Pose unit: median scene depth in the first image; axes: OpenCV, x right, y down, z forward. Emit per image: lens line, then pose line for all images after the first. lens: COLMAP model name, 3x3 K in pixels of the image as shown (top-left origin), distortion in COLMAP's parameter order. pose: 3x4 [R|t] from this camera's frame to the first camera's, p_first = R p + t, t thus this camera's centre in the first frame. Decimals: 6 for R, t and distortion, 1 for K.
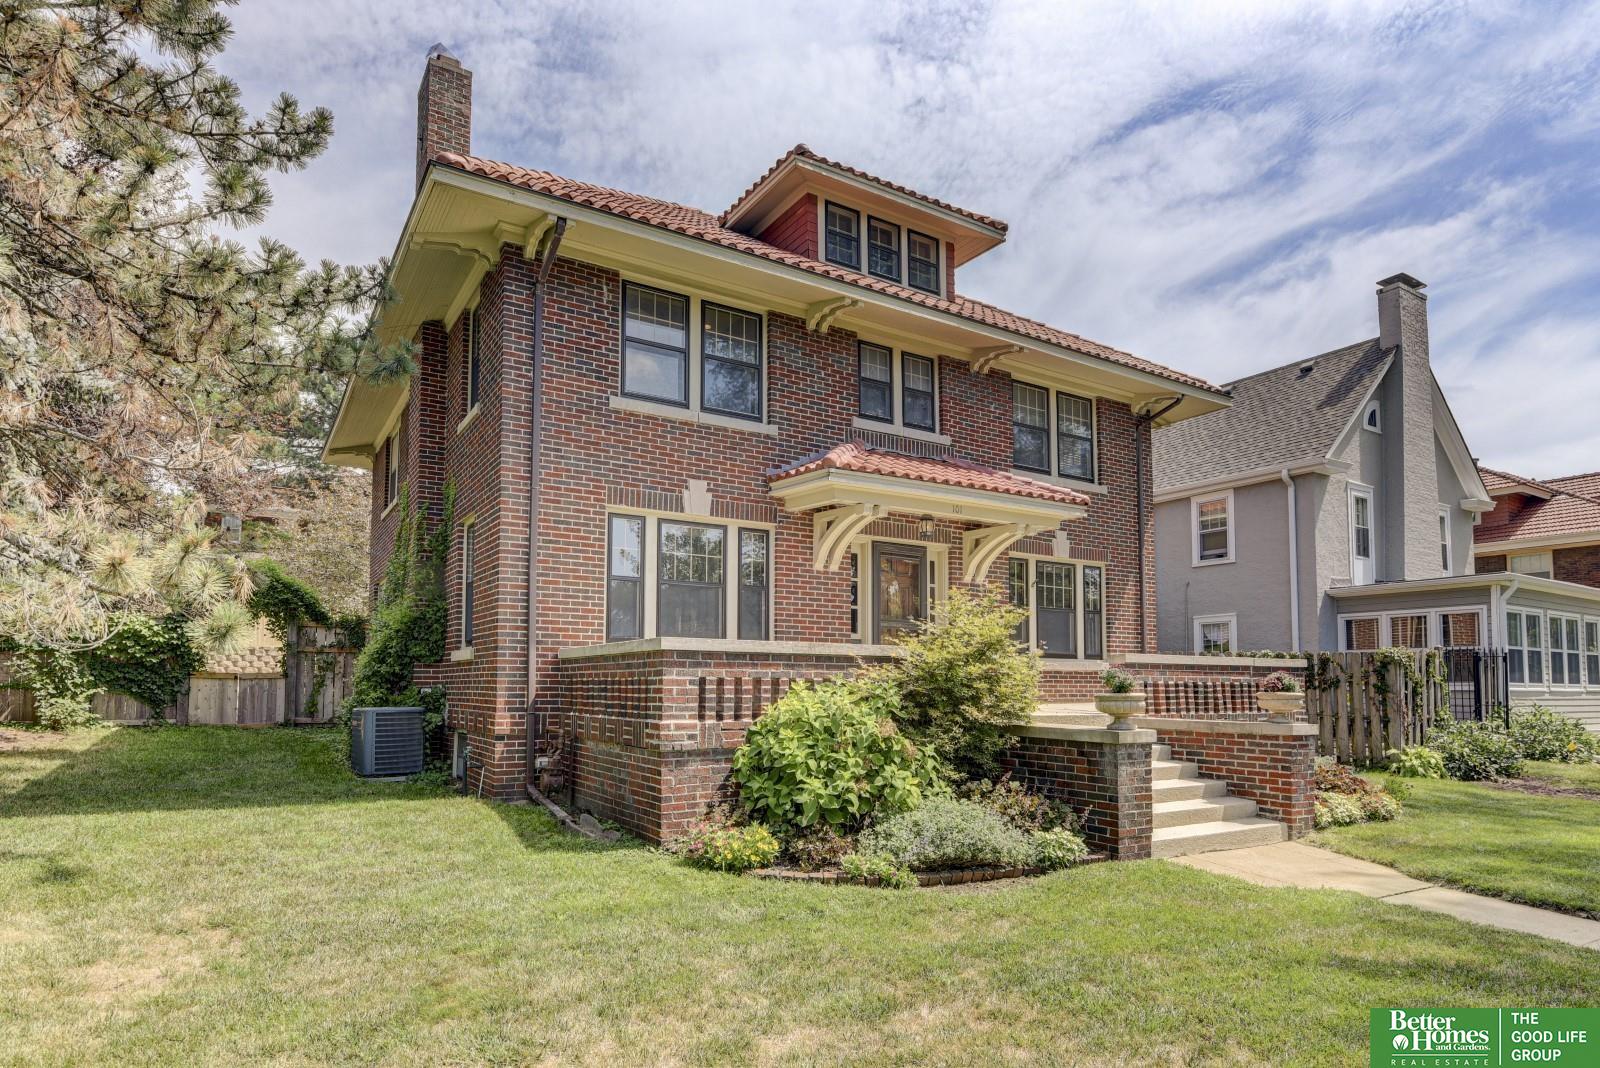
lens RADIAL K [[867.0, 0, 794.0], [0, 867.0, 647.9], [0, 0, 1]] dist [0.002864, 0.000303]
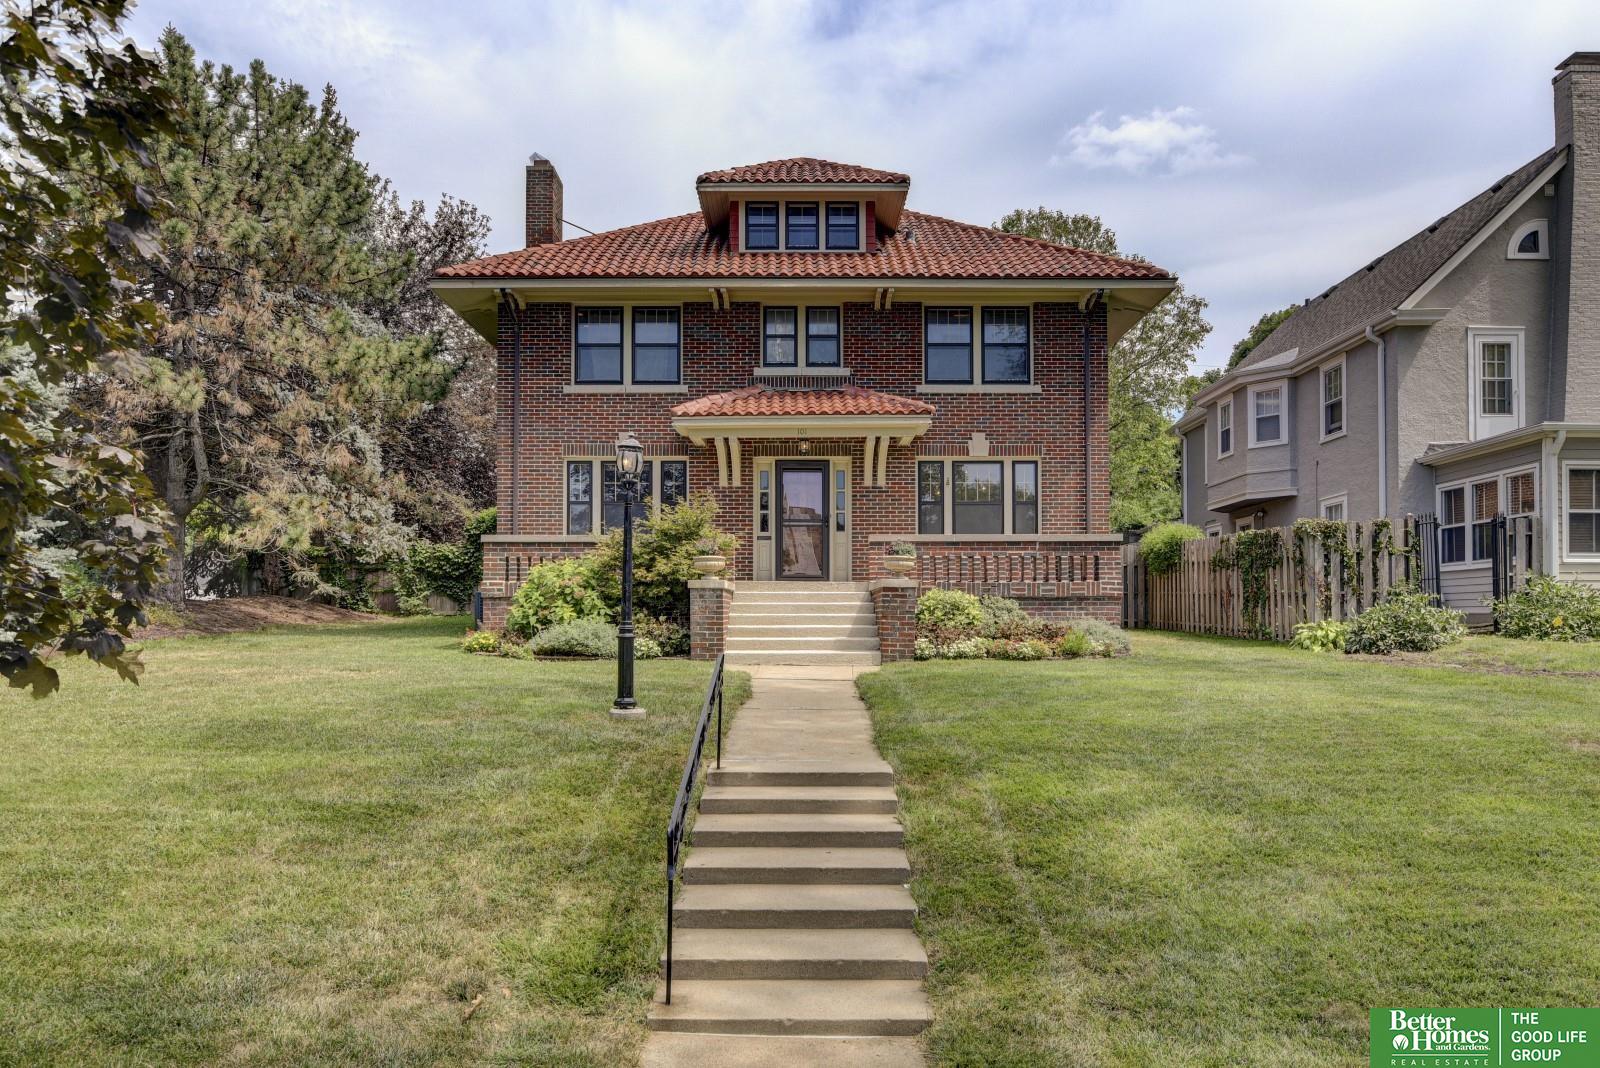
lens RADIAL K [[988.8, 0, 829.9], [0, 988.8, 622.4], [0, 0, 1]] dist [0.000126, 0.001052]
pose [[0.862684, -0.006835, -0.505697, 1.040453], [0.028579, 0.998970, 0.035251, 0.080713], [0.504935, -0.044863, 0.861990, -0.292982]]
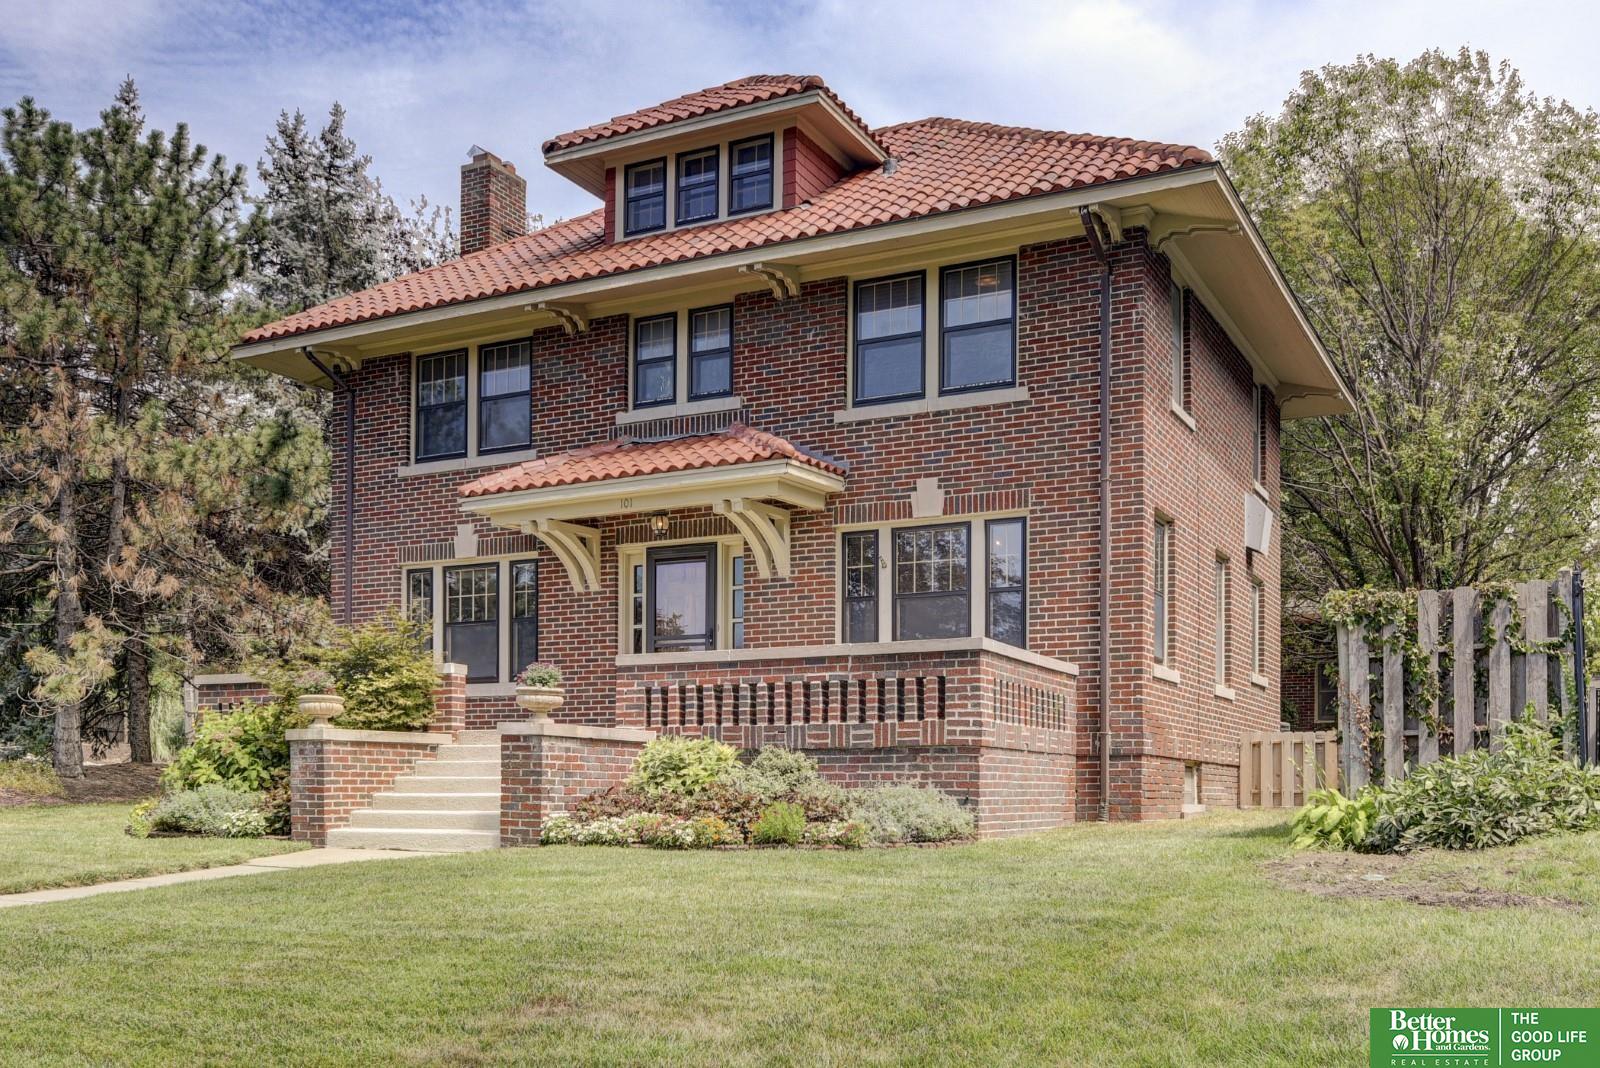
lens RADIAL K [[1535.0, 0, 808.7], [0, 1535.0, 812.0], [0, 0, 1]] dist [-0.000484, 0.011648]
pose [[0.527366, 0.002016, -0.849636, 1.692990], [0.037184, 0.998984, 0.025450, 0.123275], [0.848824, -0.045014, 0.526755, 0.355770]]
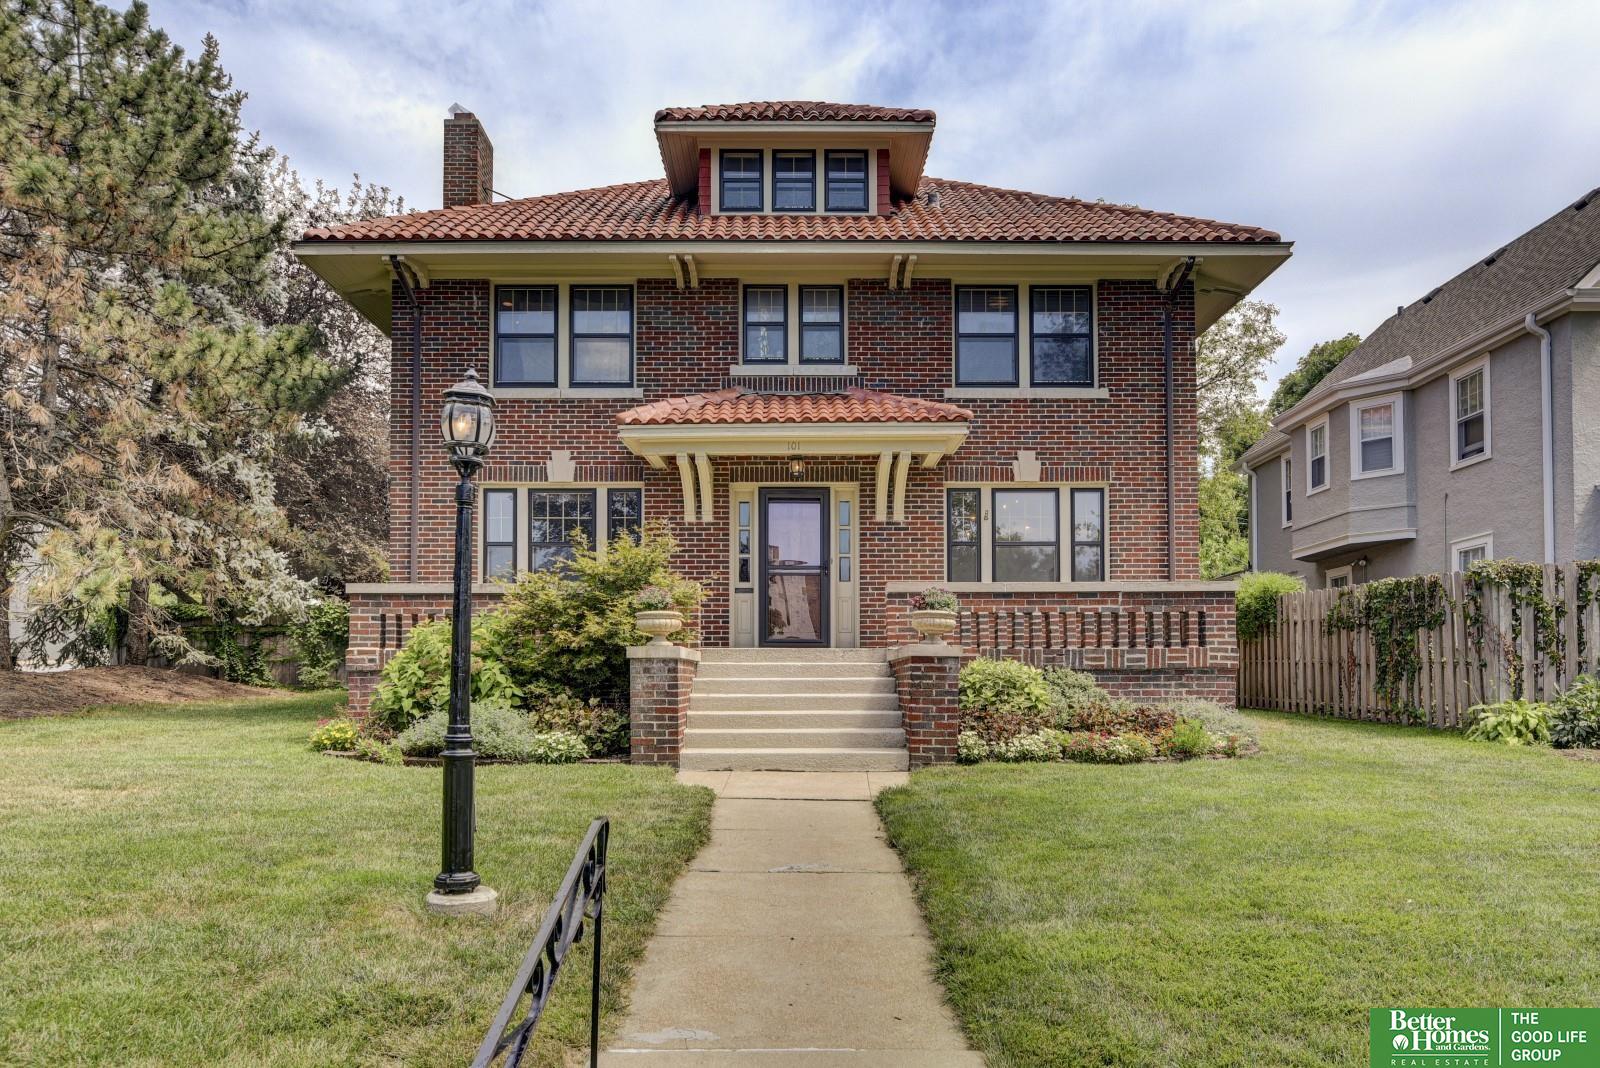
lens RADIAL K [[1031.8, 0, 827.6], [0, 1031.8, 687.6], [0, 0, 1]] dist [-0.003283, -0.001370]
pose [[0.863943, -0.008178, -0.503523, 0.854298], [0.030087, 0.998920, 0.035399, 0.075222], [0.502690, -0.045732, 0.863256, 0.009846]]
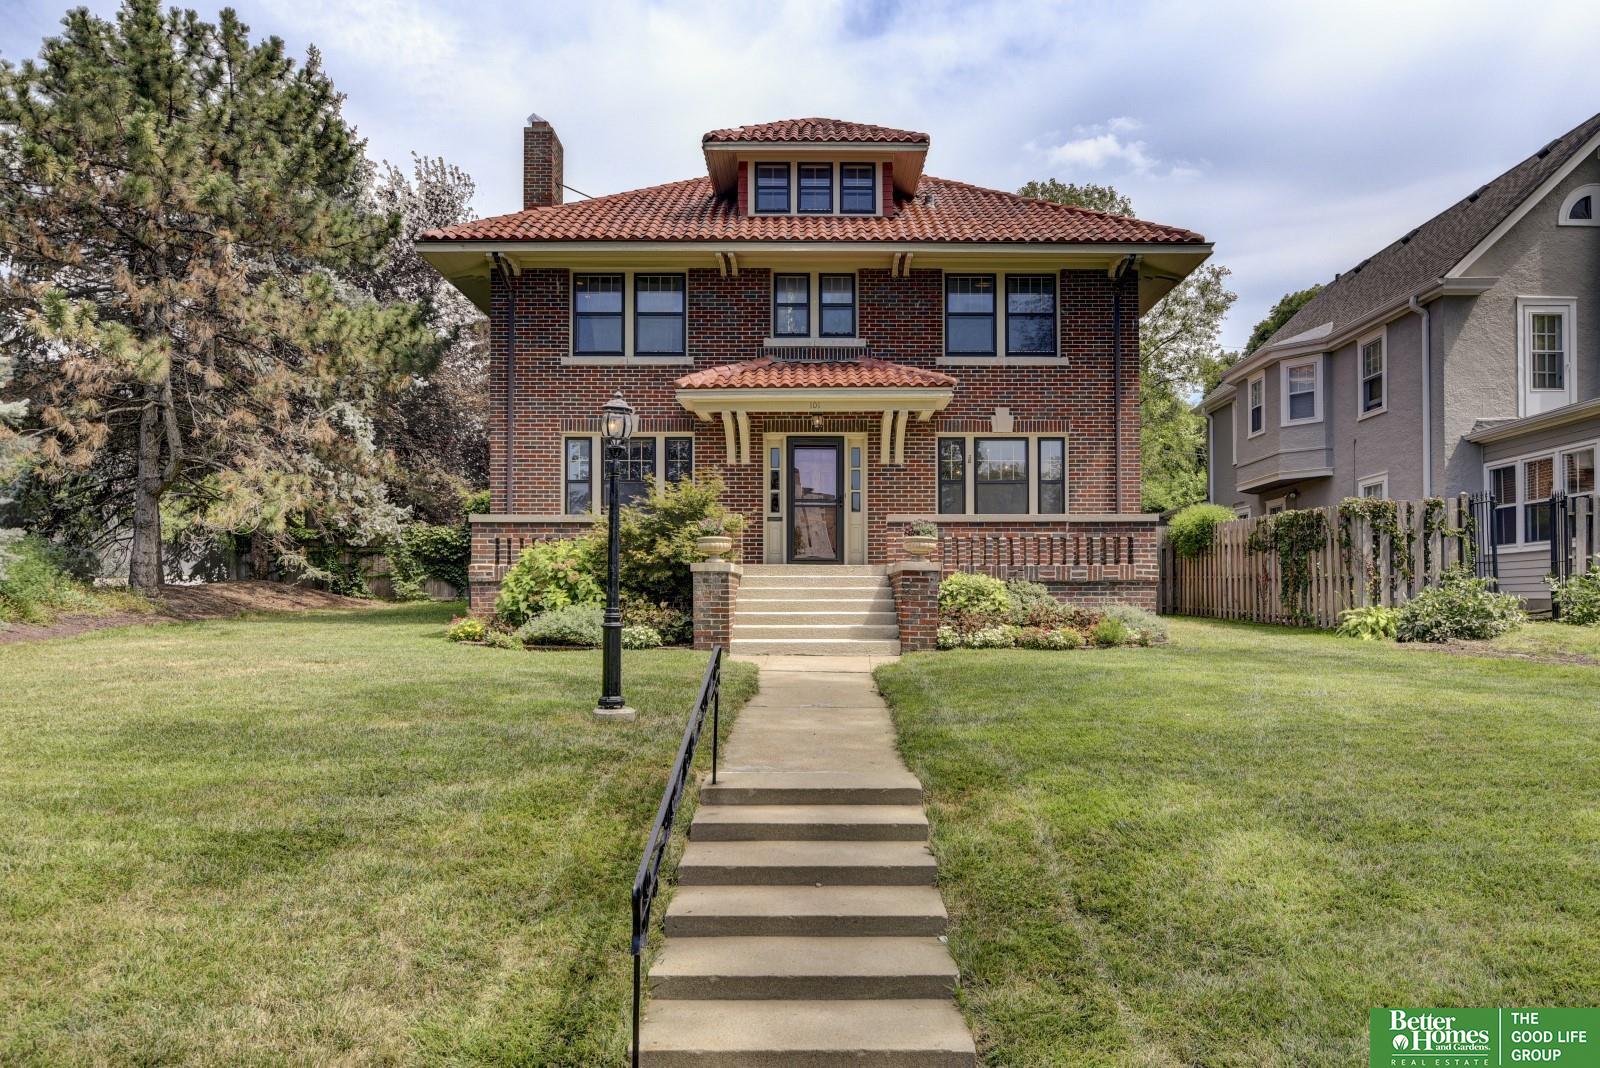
lens RADIAL K [[986.1, 0, 850.4], [0, 986.1, 609.6], [0, 0, 1]] dist [0.000828, -0.001560]
pose [[0.866121, -0.006344, -0.499794, 0.987848], [0.028691, 0.998902, 0.037040, 0.083274], [0.499010, -0.046421, 0.865352, -0.206333]]
